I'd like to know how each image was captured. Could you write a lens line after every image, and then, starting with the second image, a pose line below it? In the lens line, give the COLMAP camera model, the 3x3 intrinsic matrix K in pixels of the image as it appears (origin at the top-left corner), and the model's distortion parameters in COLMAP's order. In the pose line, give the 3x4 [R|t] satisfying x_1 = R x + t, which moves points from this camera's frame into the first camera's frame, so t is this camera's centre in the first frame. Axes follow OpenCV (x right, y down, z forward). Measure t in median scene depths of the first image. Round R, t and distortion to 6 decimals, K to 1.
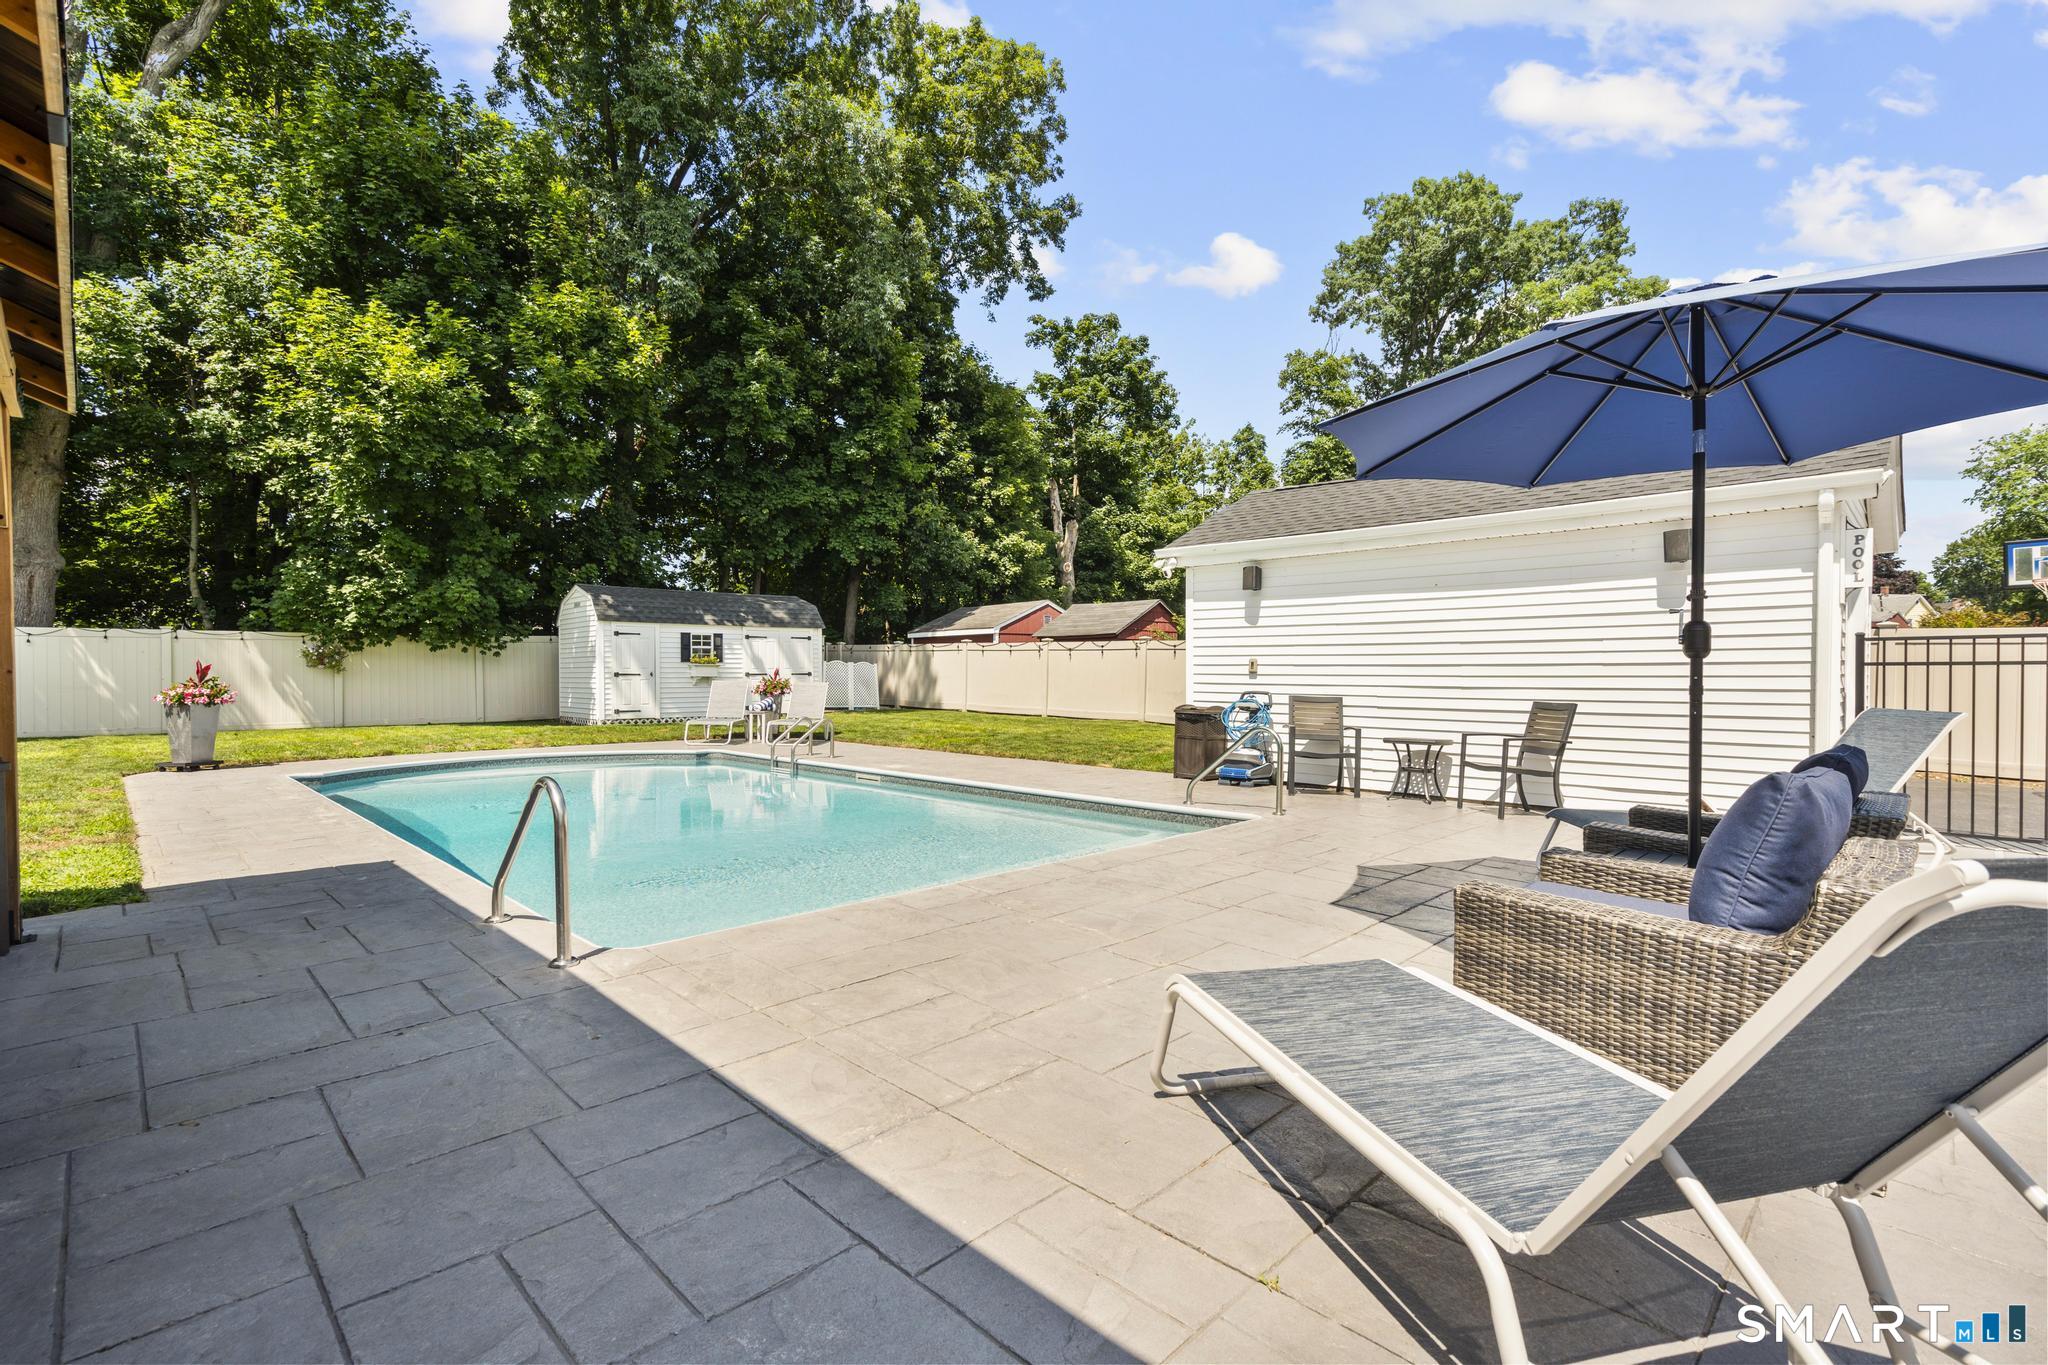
lens RADIAL K [[905.8, 0, 1024.0], [0, 905.8, 682.5], [0, 0, 1]] dist [0.002405, 0.000303]
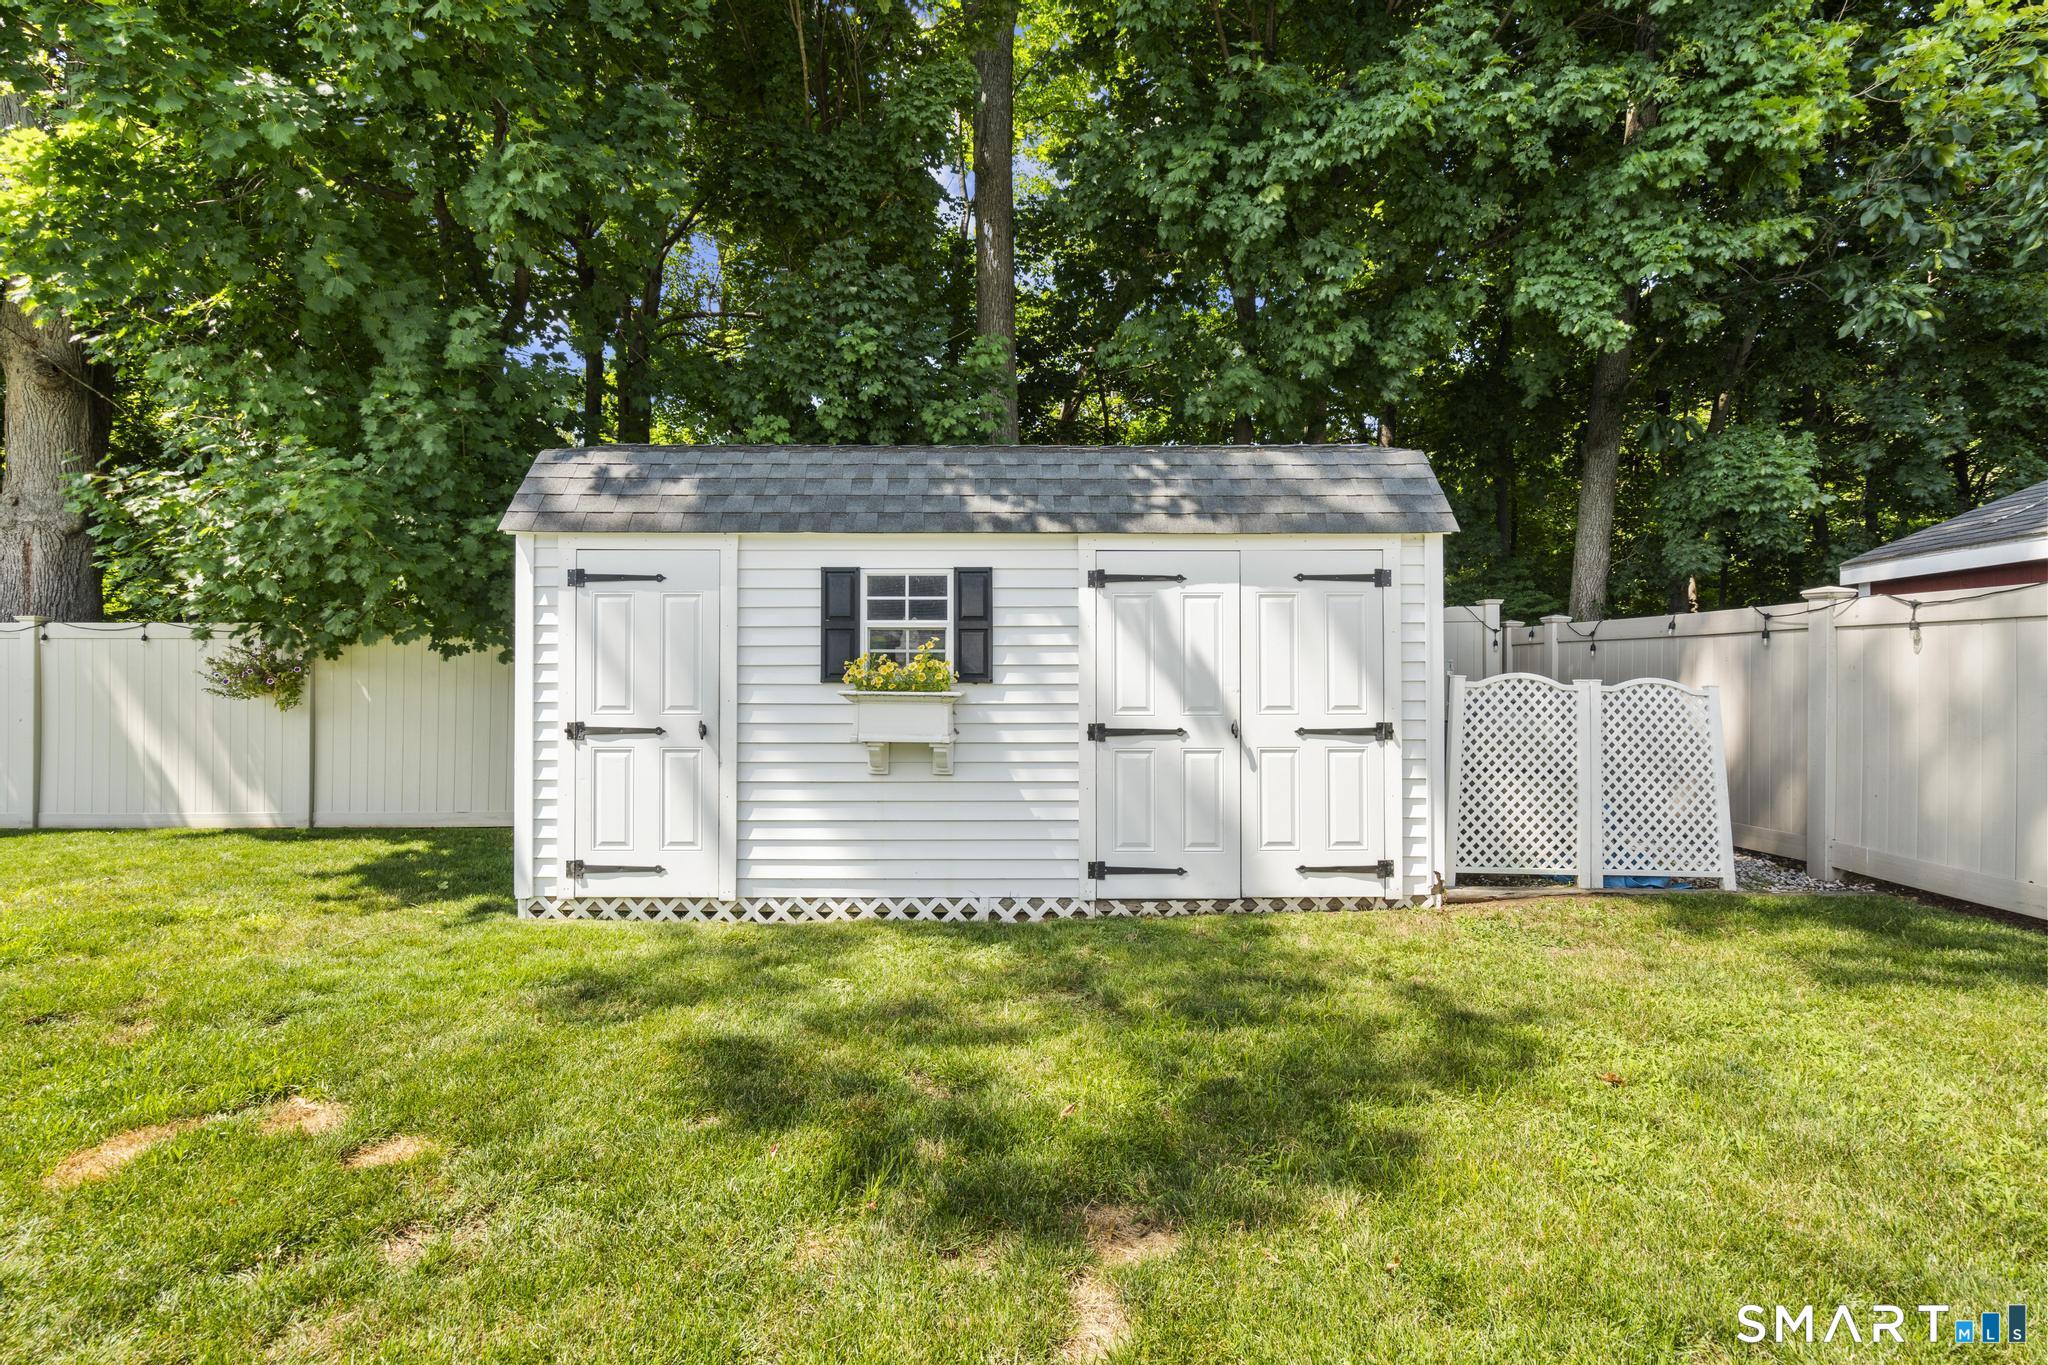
lens RADIAL K [[905.8, 0, 1024.0], [0, 905.8, 682.5], [0, 0, 1]] dist [0.002405, 0.000303]
pose [[0.729021, -0.002880, -0.684485, -0.160877], [-0.012849, 0.999757, -0.017891, -0.018878], [0.684371, 0.021838, 0.728807, 0.849989]]
